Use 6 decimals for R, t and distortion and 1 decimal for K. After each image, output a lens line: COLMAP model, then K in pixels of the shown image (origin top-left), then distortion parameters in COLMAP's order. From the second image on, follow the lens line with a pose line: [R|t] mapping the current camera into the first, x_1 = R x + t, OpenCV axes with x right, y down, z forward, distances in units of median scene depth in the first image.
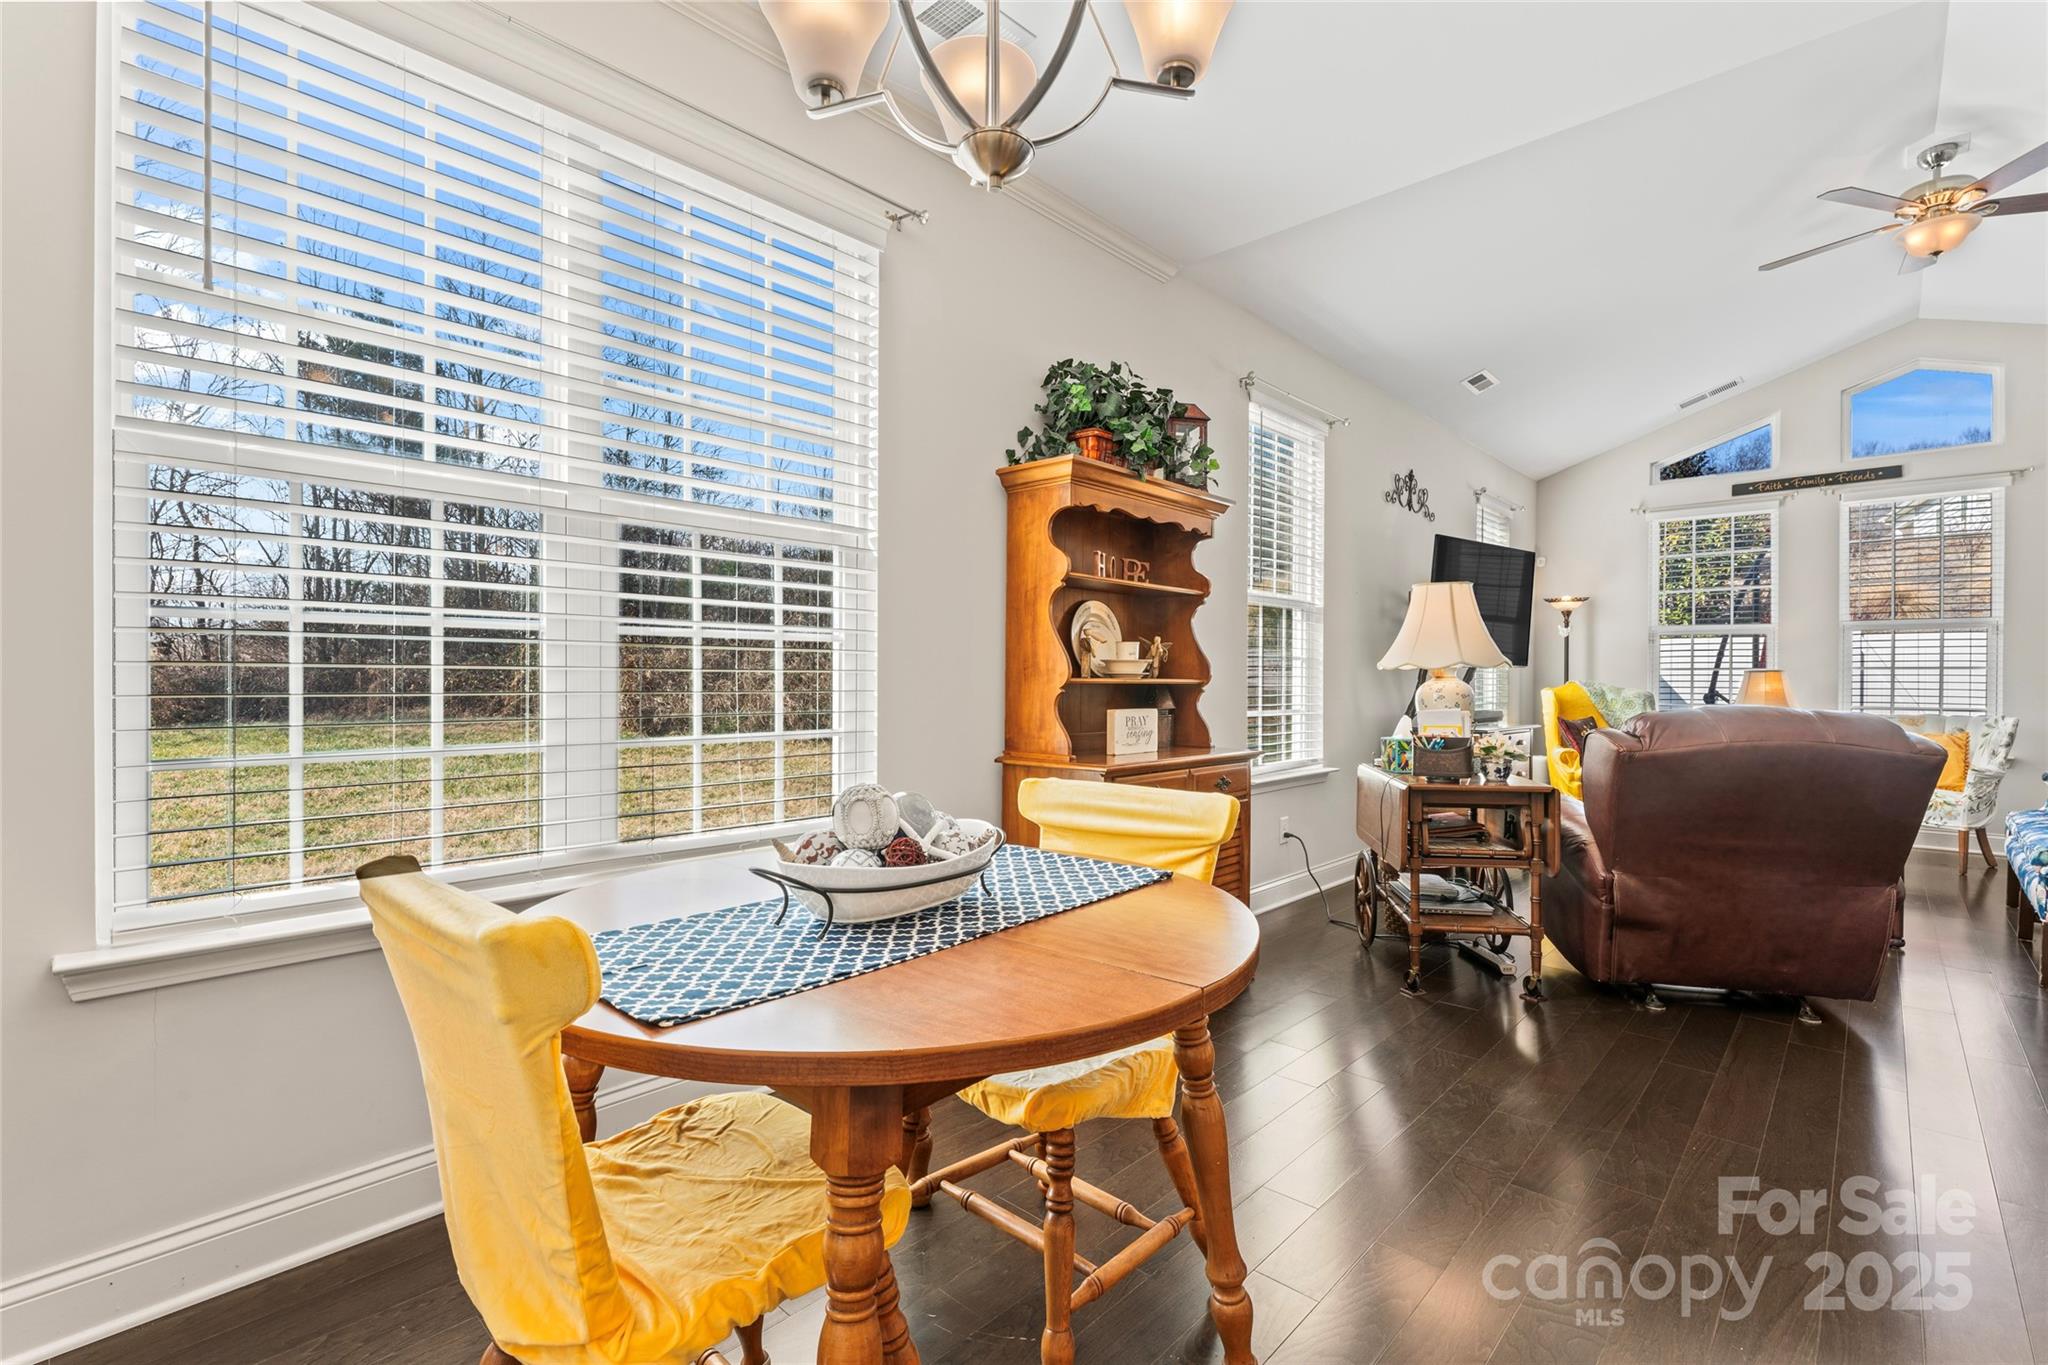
lens RADIAL K [[923.4, 0, 1022.7], [0, 923.4, 682.8], [0, 0, 1]] dist [0.001248, 0.000268]
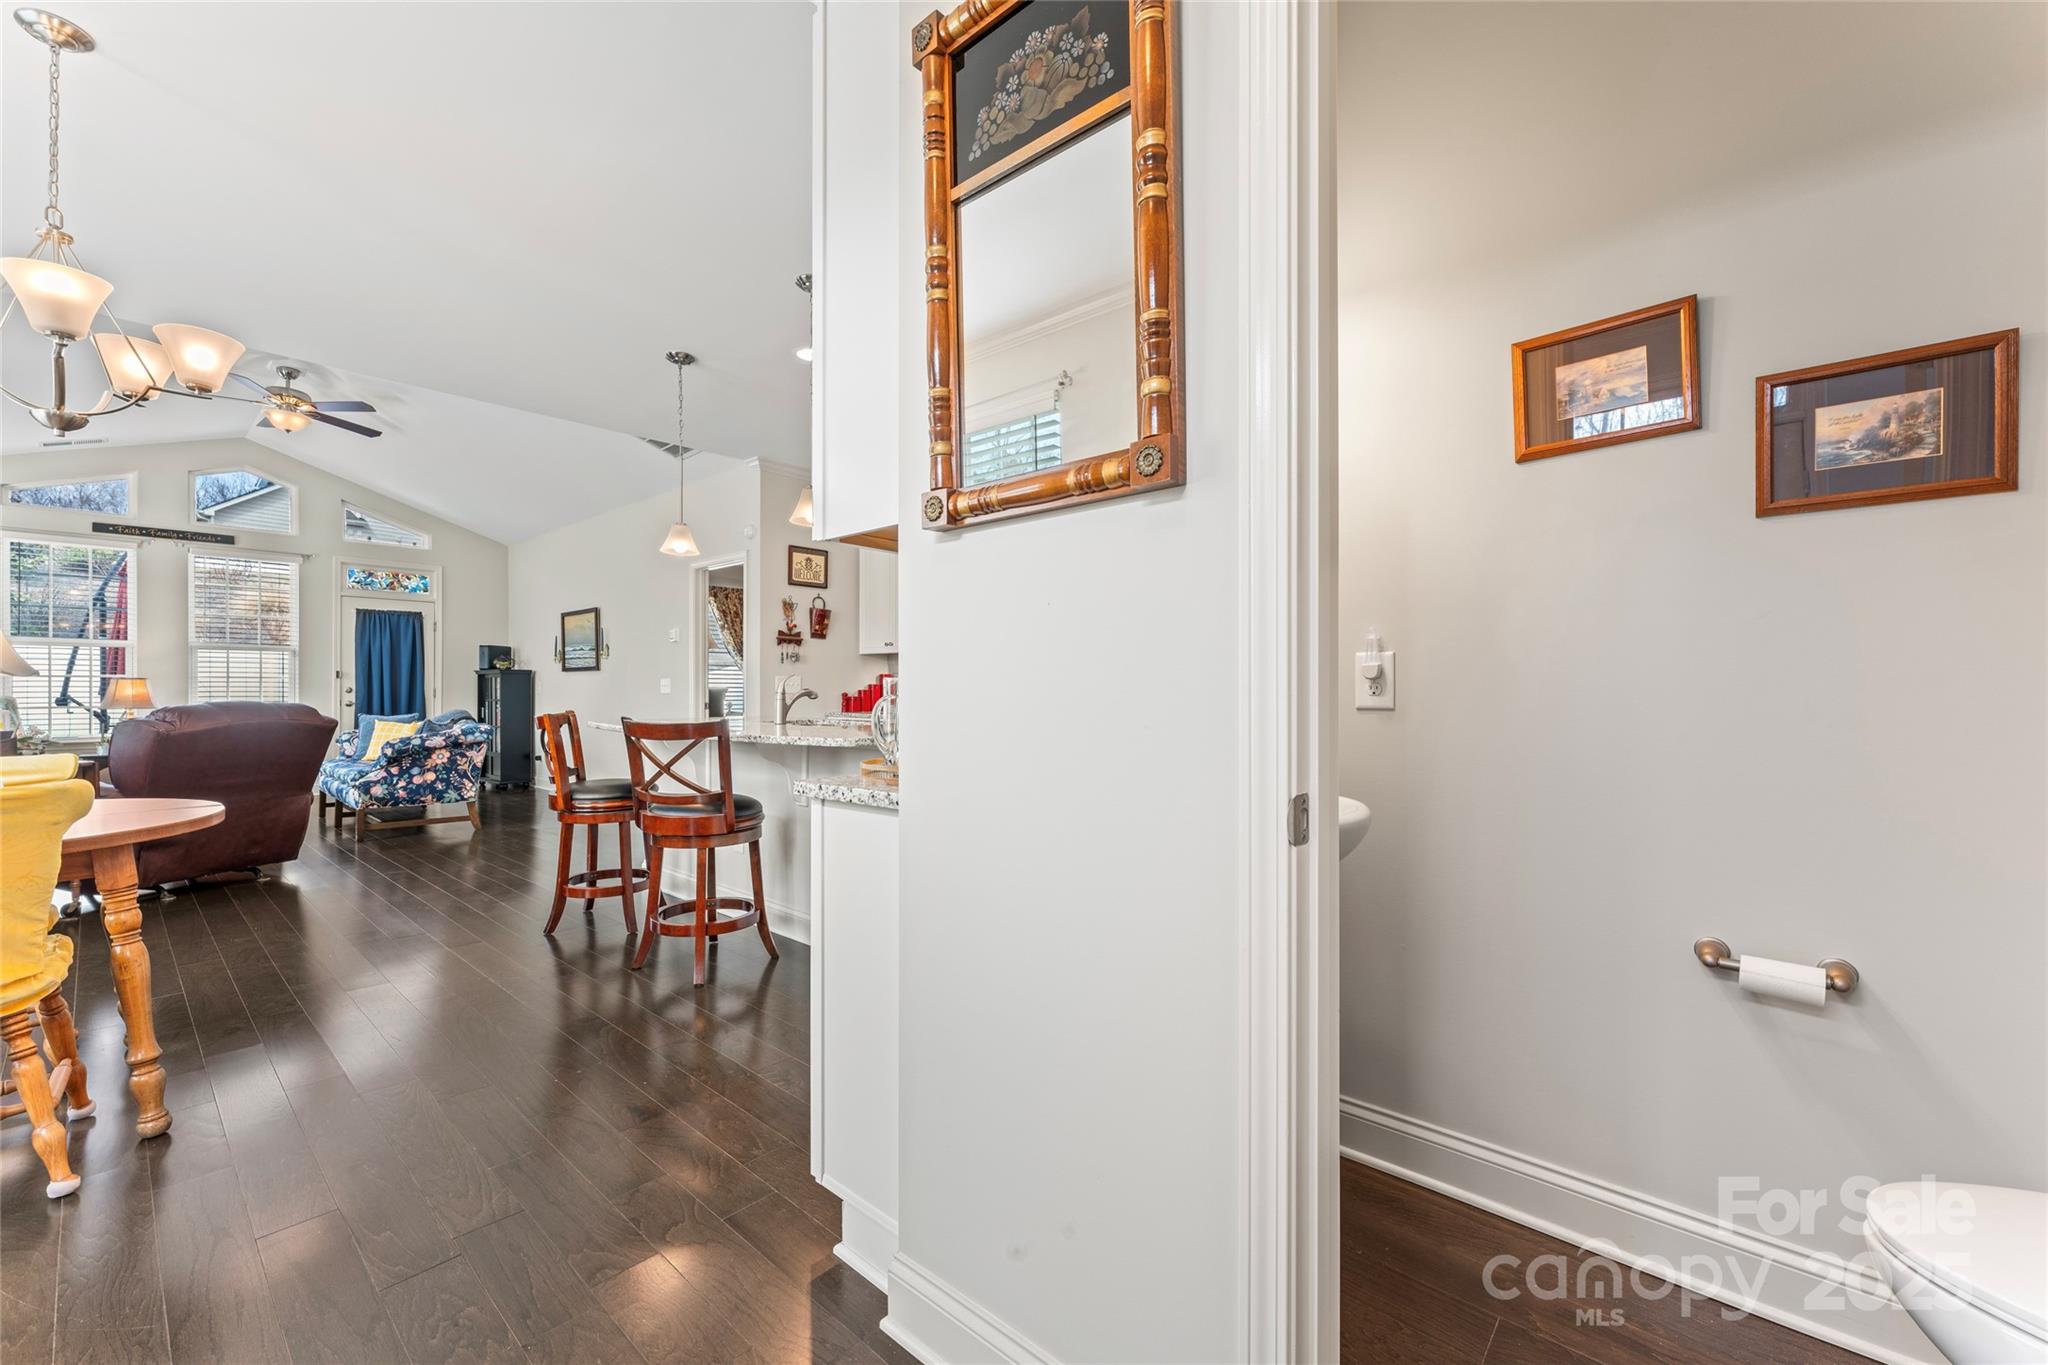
lens RADIAL K [[828.7, 0, 1026.3], [0, 828.7, 689.9], [0, 0, 1]] dist [-0.002211, 0.000588]
pose [[-0.022227, -0.006204, 0.999734, -0.642327], [0.002920, 0.999976, 0.006270, -0.001095], [-0.999749, 0.003058, -0.022208, -0.356883]]
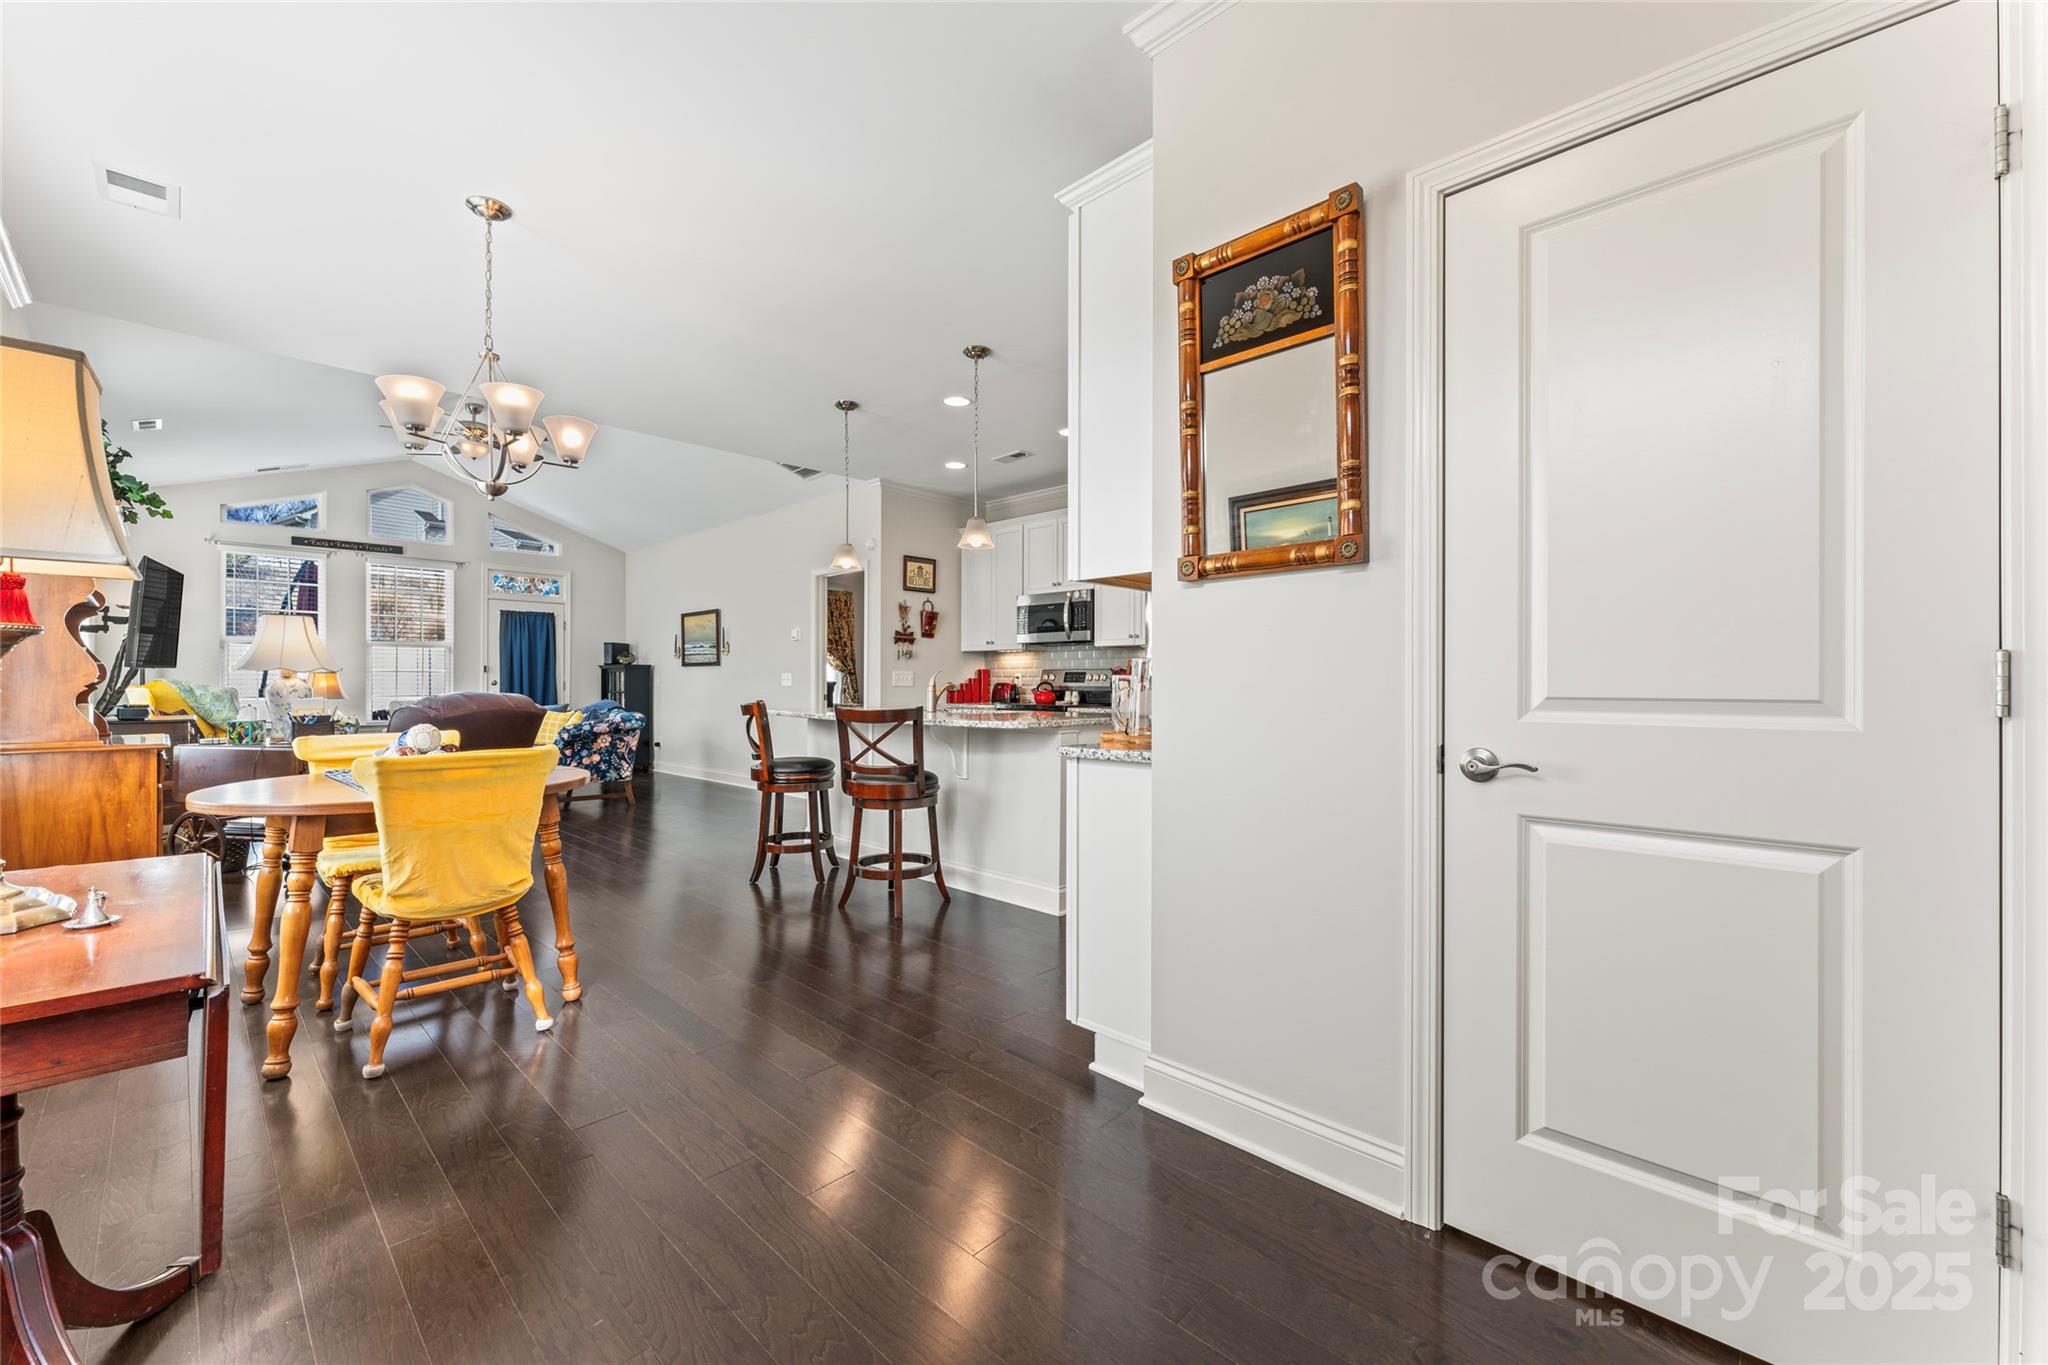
lens RADIAL K [[828.7, 0, 1025.1], [0, 828.7, 682.9], [0, 0, 1]] dist [-0.002211, 0.000588]
pose [[0.020849, -0.005314, 0.999769, -0.854242], [0.001575, 0.999985, 0.005282, -0.002754], [-0.999781, 0.001464, 0.020857, -0.221740]]
